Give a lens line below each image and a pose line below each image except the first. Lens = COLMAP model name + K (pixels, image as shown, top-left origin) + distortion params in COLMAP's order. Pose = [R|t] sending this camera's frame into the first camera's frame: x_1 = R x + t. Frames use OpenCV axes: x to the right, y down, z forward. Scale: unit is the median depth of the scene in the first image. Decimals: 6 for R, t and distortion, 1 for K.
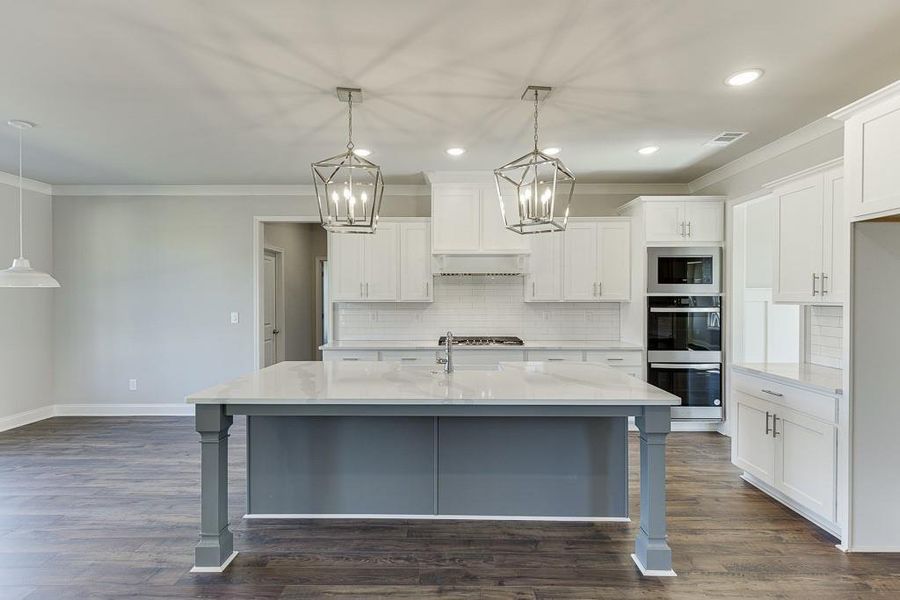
lens RADIAL K [[412.3, 0, 451.8], [0, 412.3, 300.2], [0, 0, 1]] dist [0.003269, -0.000300]
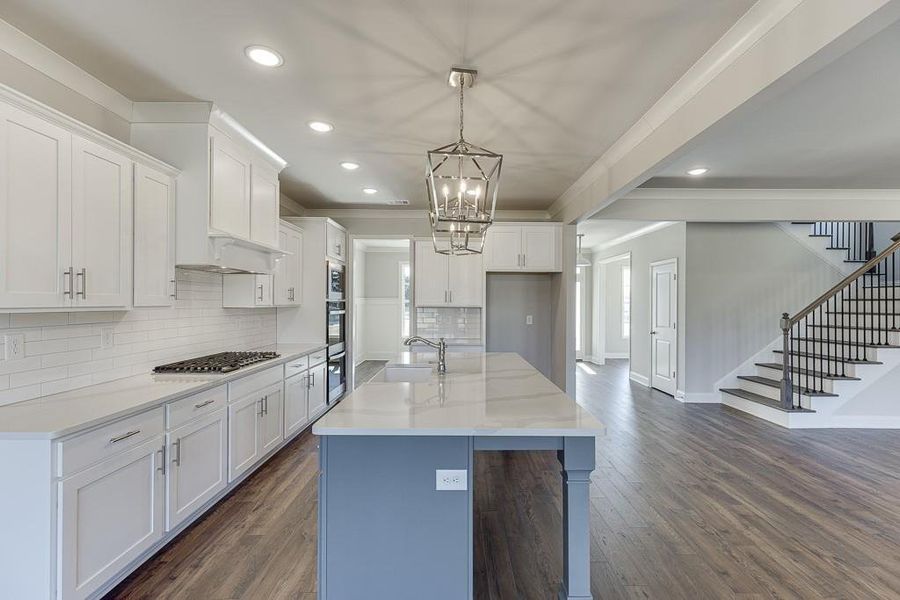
lens RADIAL K [[401.2, 0, 456.4], [0, 401.2, 300.9], [0, 0, 1]] dist [0.004256, -0.000262]
pose [[-0.012206, 0.006766, 0.999903, -0.698705], [0.001928, 0.999975, -0.006743, -0.002995], [-0.999924, 0.001846, -0.012219, 0.639012]]
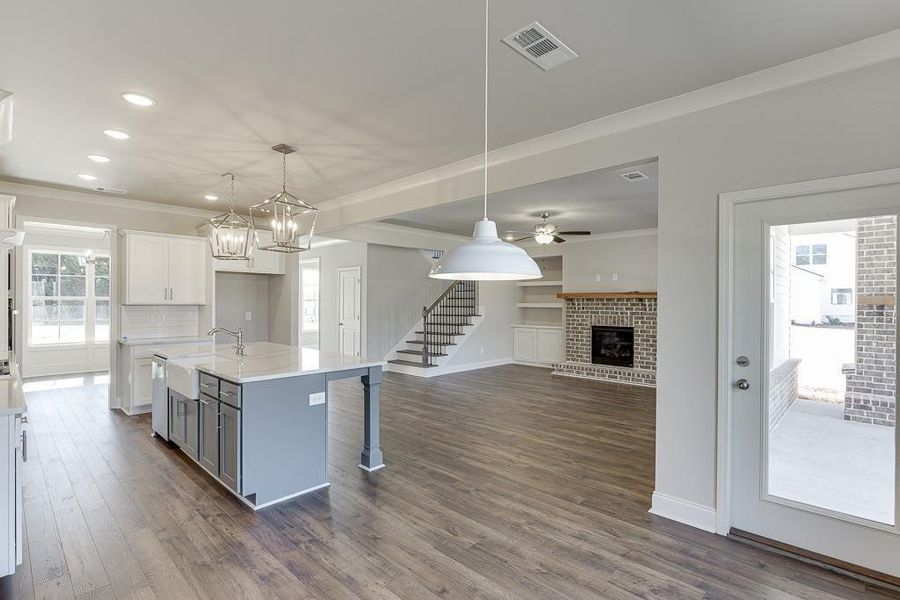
lens RADIAL K [[434.8, 0, 455.2], [0, 434.8, 301.6], [0, 0, 1]] dist [-0.010016, 0.000091]
pose [[-0.733014, -0.000979, 0.680213, -1.003314], [0.001841, 0.999992, 0.003423, -0.004102], [-0.680211, 0.003761, -0.733007, 1.032973]]
